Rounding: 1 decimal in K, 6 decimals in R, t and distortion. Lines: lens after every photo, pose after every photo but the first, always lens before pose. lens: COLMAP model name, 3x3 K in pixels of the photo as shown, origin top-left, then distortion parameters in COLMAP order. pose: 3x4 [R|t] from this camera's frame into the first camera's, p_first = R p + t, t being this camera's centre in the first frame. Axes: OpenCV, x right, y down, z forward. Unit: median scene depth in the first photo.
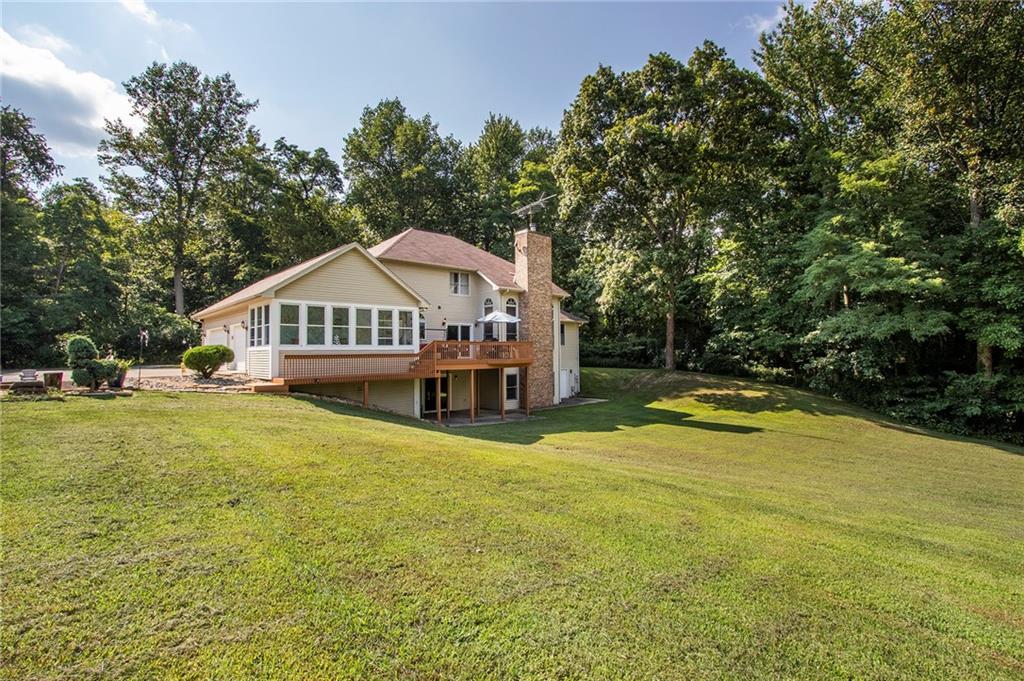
lens RADIAL K [[481.3, 0, 504.3], [0, 481.3, 341.6], [0, 0, 1]] dist [-0.018331, 0.004174]
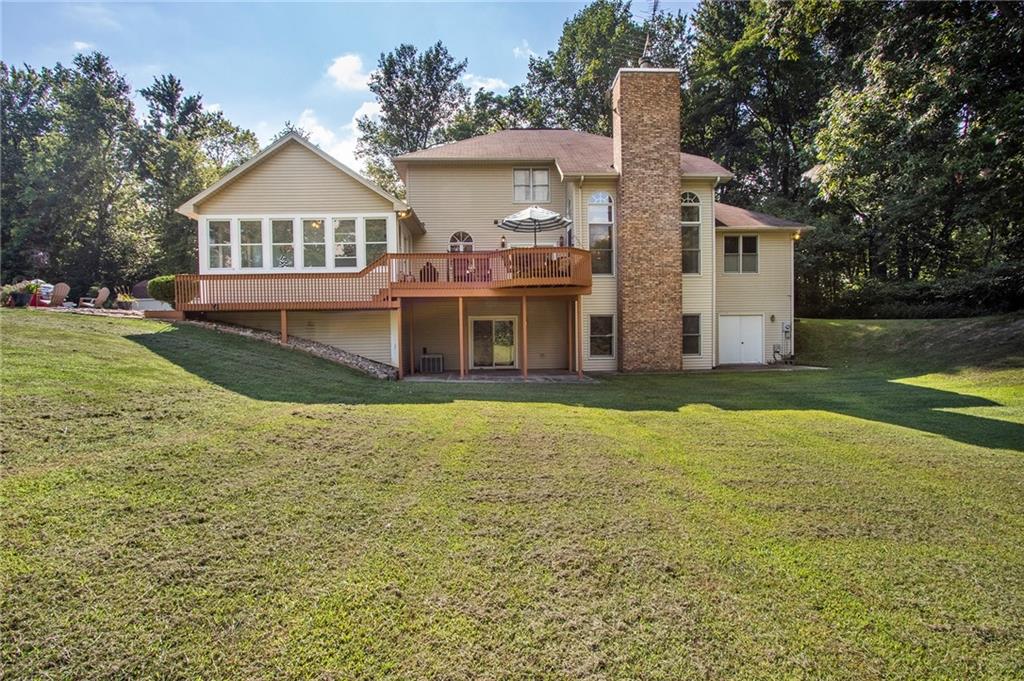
lens RADIAL K [[481.3, 0, 499.2], [0, 481.3, 353.4], [0, 0, 1]] dist [-0.018331, 0.004174]
pose [[0.763931, 0.021915, -0.644926, 0.316412], [0.020815, 0.998066, 0.058572, 0.077871], [0.644963, -0.058169, 0.761997, 0.432919]]
